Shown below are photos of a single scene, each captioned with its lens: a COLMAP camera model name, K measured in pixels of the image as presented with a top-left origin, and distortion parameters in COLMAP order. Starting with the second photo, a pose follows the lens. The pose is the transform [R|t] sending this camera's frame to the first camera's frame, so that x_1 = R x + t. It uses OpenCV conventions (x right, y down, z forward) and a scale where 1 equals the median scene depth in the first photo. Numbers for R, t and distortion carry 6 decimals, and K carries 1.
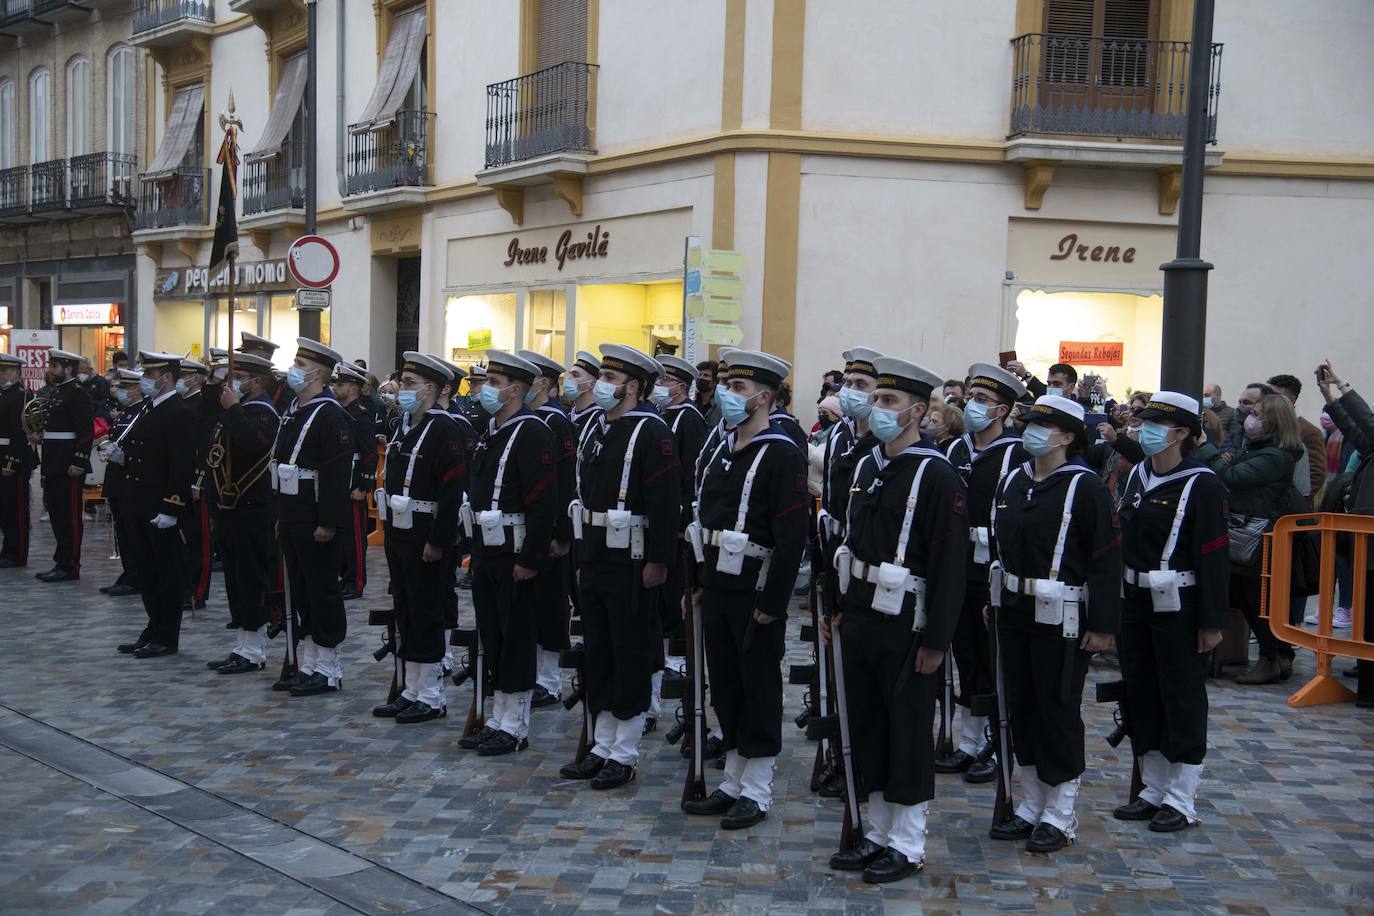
lens RADIAL K [[1737.8, 0, 694.3], [0, 1737.8, 452.5], [0, 0, 1]] dist [0.173255, 0.000000]
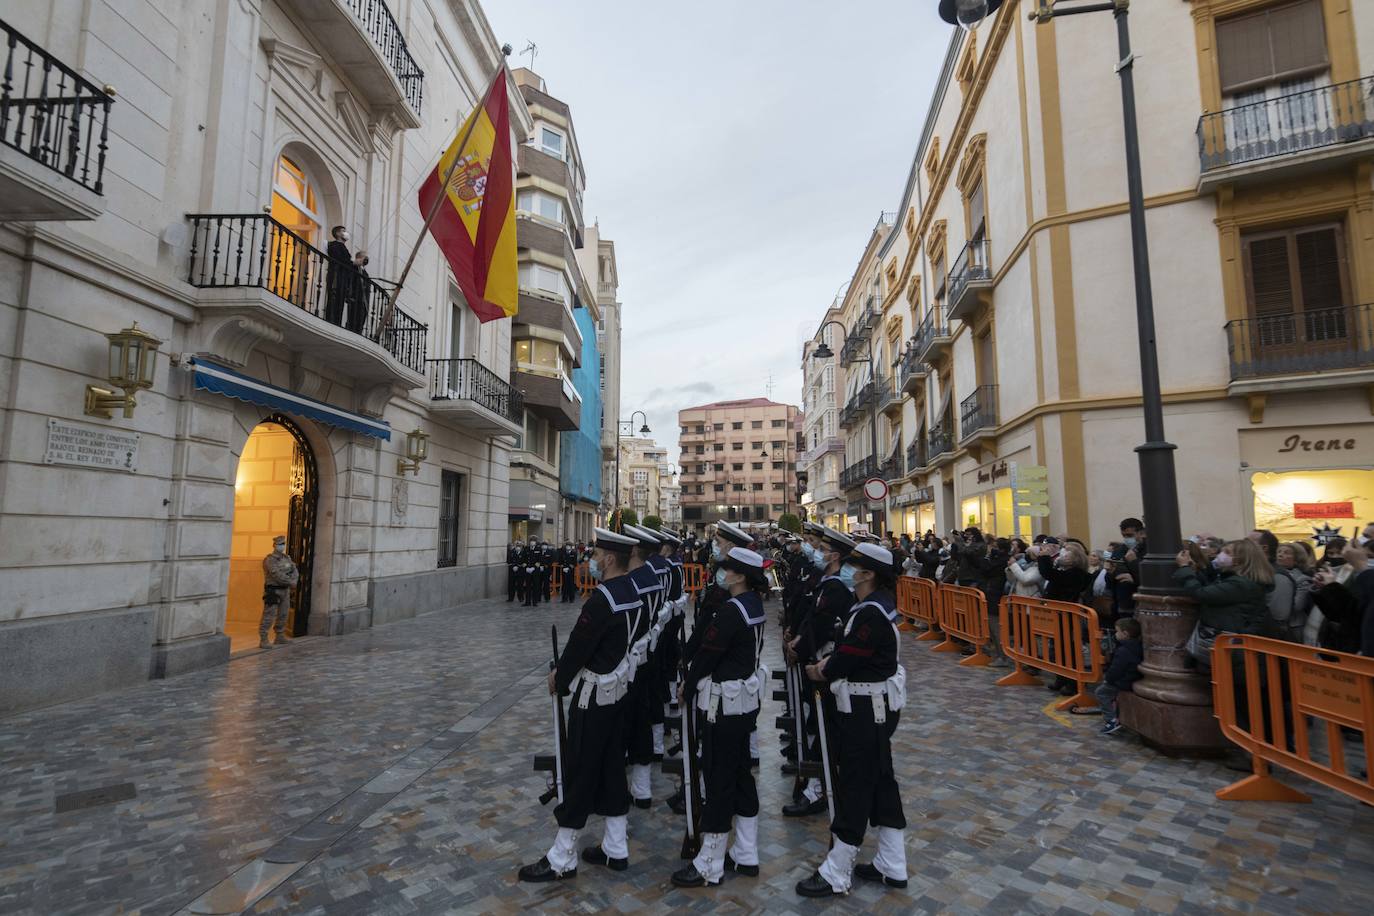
lens RADIAL K [[670.2, 0, 694.3], [0, 670.2, 459.3], [0, 0, 1]] dist [0.006642, -0.002401]
pose [[0.748789, -0.105974, -0.654282, 0.204189], [-0.002221, 0.986729, -0.162361, -0.004668], [0.662805, 0.123027, 0.738616, 0.207284]]
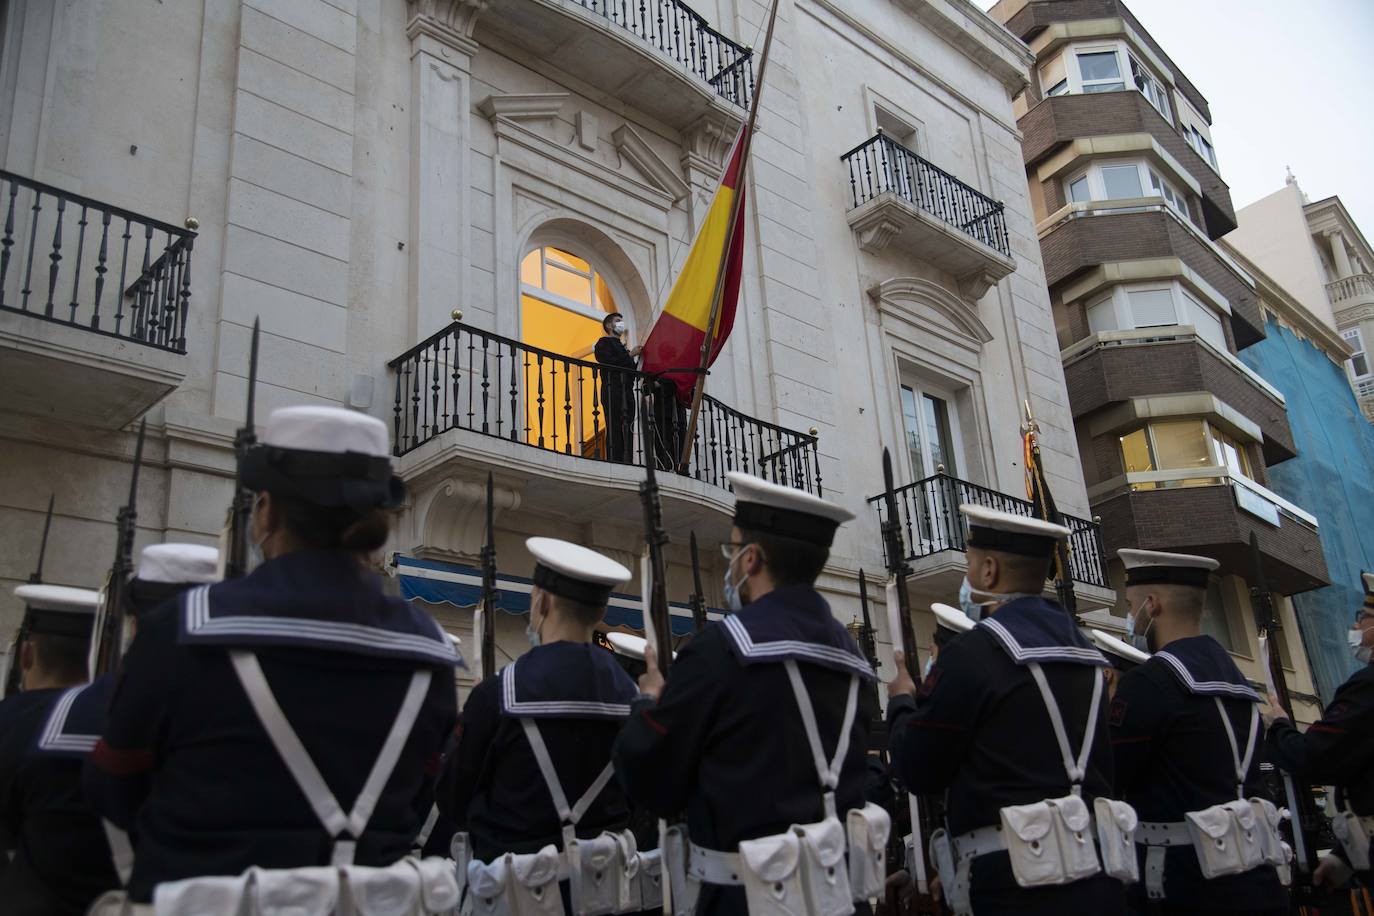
lens RADIAL K [[1211.6, 0, 681.3], [0, 1211.6, 461.5], [0, 0, 1]] dist [-0.002186, 0.083338]
pose [[0.076669, -0.377457, -0.922848, 0.193217], [0.032086, 0.926027, -0.376091, 0.027391], [0.996540, -0.000776, 0.083109, 0.404265]]
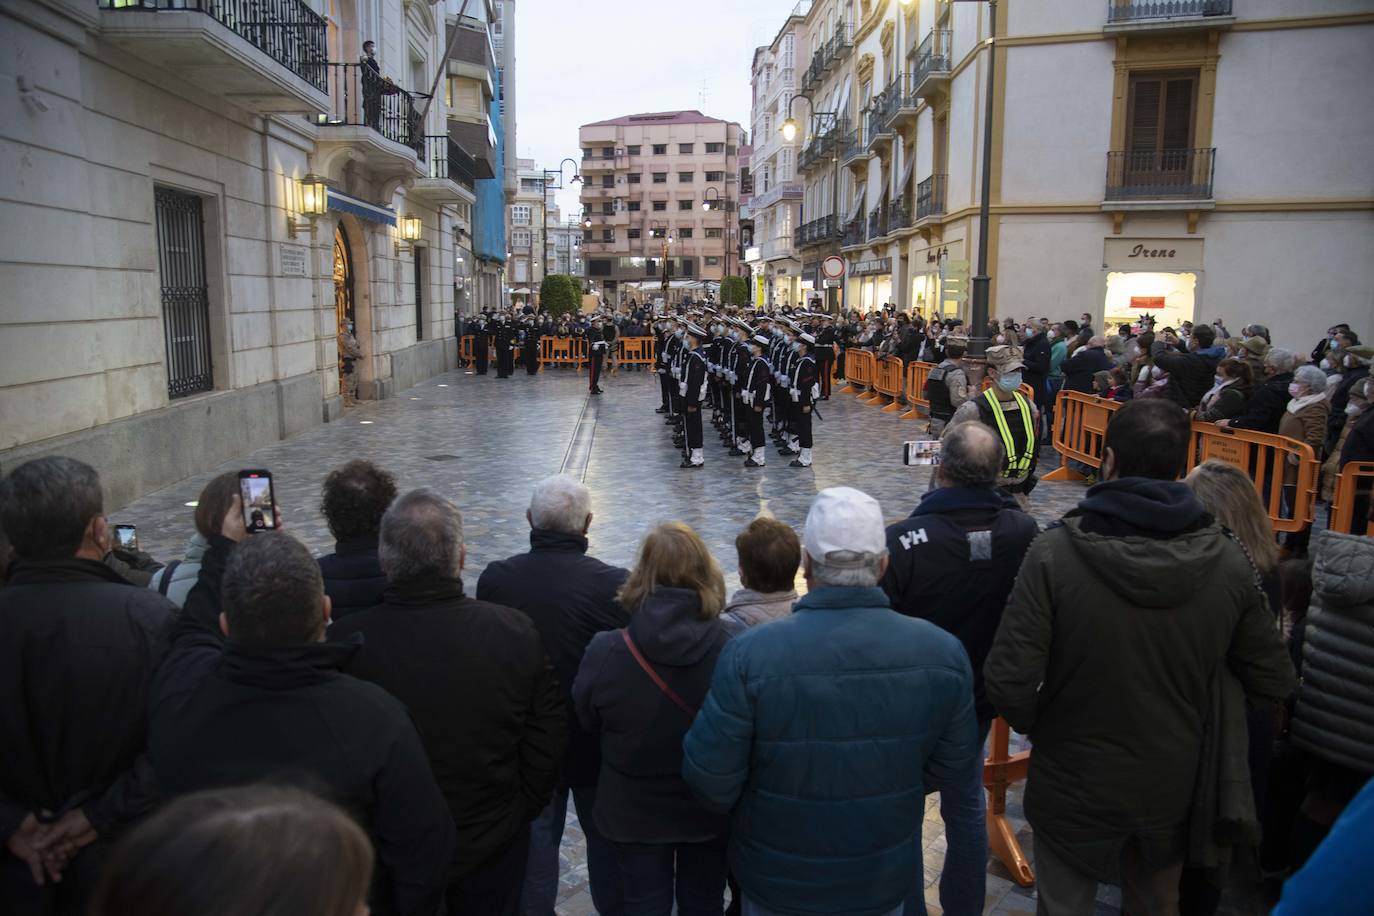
lens RADIAL K [[932.9, 0, 692.9], [0, 932.9, 458.5], [0, 0, 1]] dist [-0.066439, 0.003816]
pose [[0.820086, 0.072796, -0.567590, 0.413339], [-0.001034, 0.992062, 0.125743, -0.008763], [0.572239, -0.102533, 0.813652, -0.207865]]
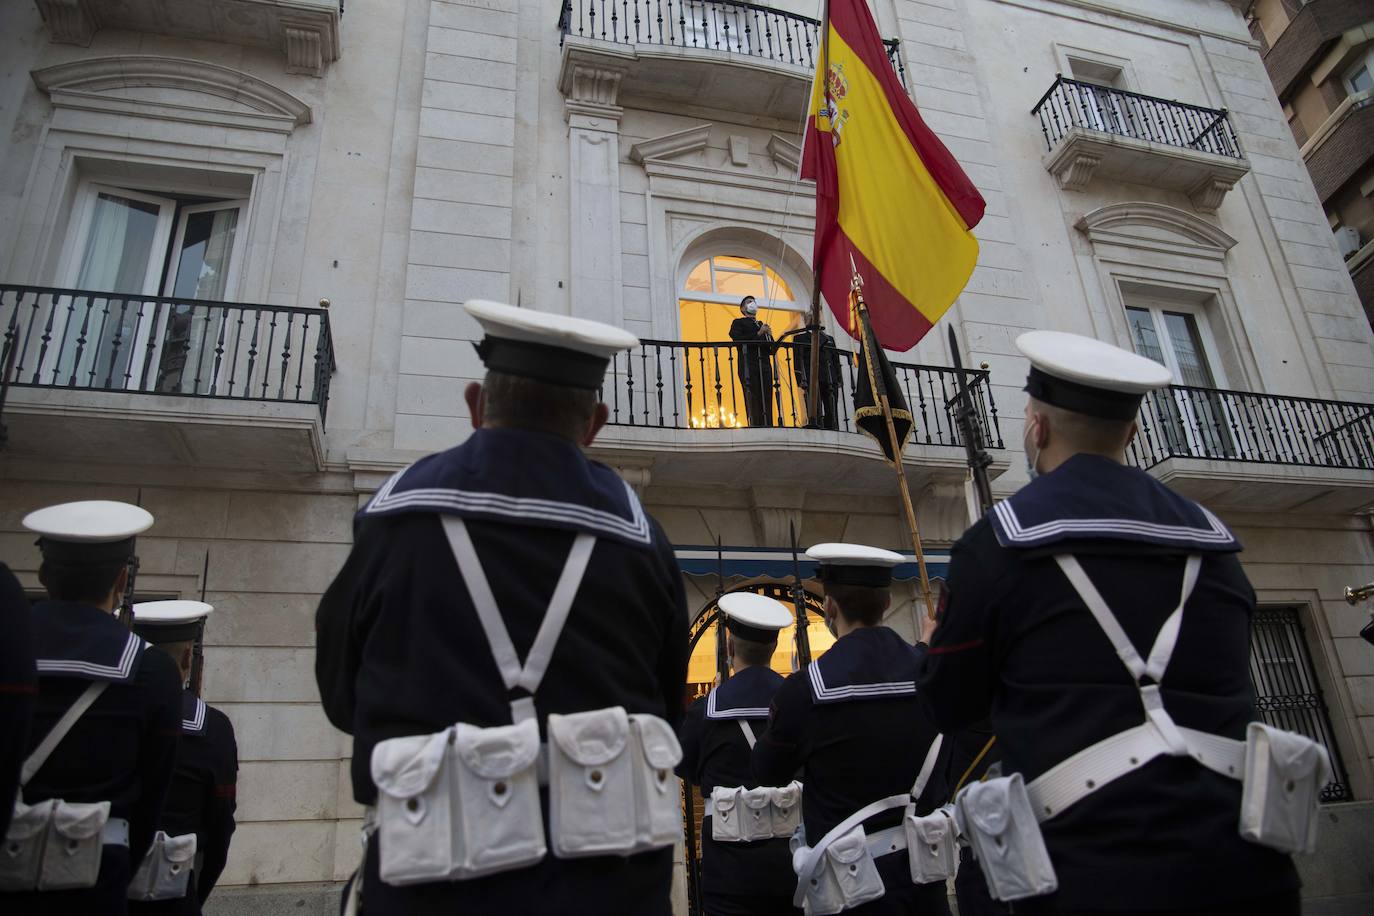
lens RADIAL K [[926.2, 0, 668.0], [0, 926.2, 478.6], [0, 0, 1]] dist [-0.101428, 0.048031]
pose [[-0.411456, -0.348704, -0.842086, 0.047733], [0.012112, 0.921744, -0.387609, 0.015282], [0.911349, -0.169684, -0.375034, 0.575449]]
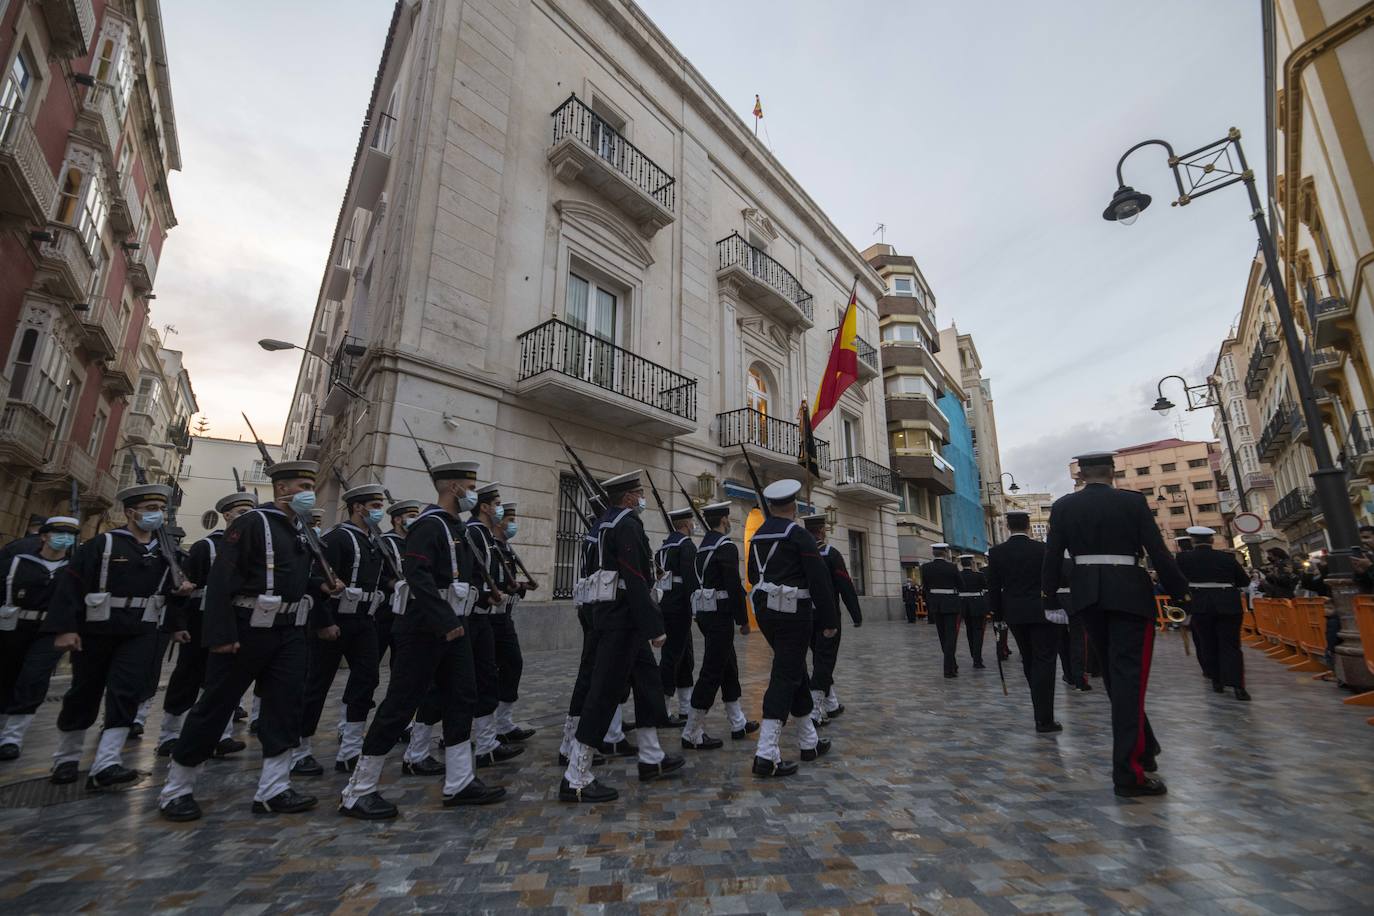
lens RADIAL K [[554.7, 0, 689.5], [0, 554.7, 462.2], [0, 0, 1]] dist [-0.004153, 0.000279]
pose [[0.193591, -0.249227, -0.948899, 0.422062], [-0.033998, 0.964911, -0.260368, 0.039184], [0.980493, 0.082666, 0.178325, 0.110861]]
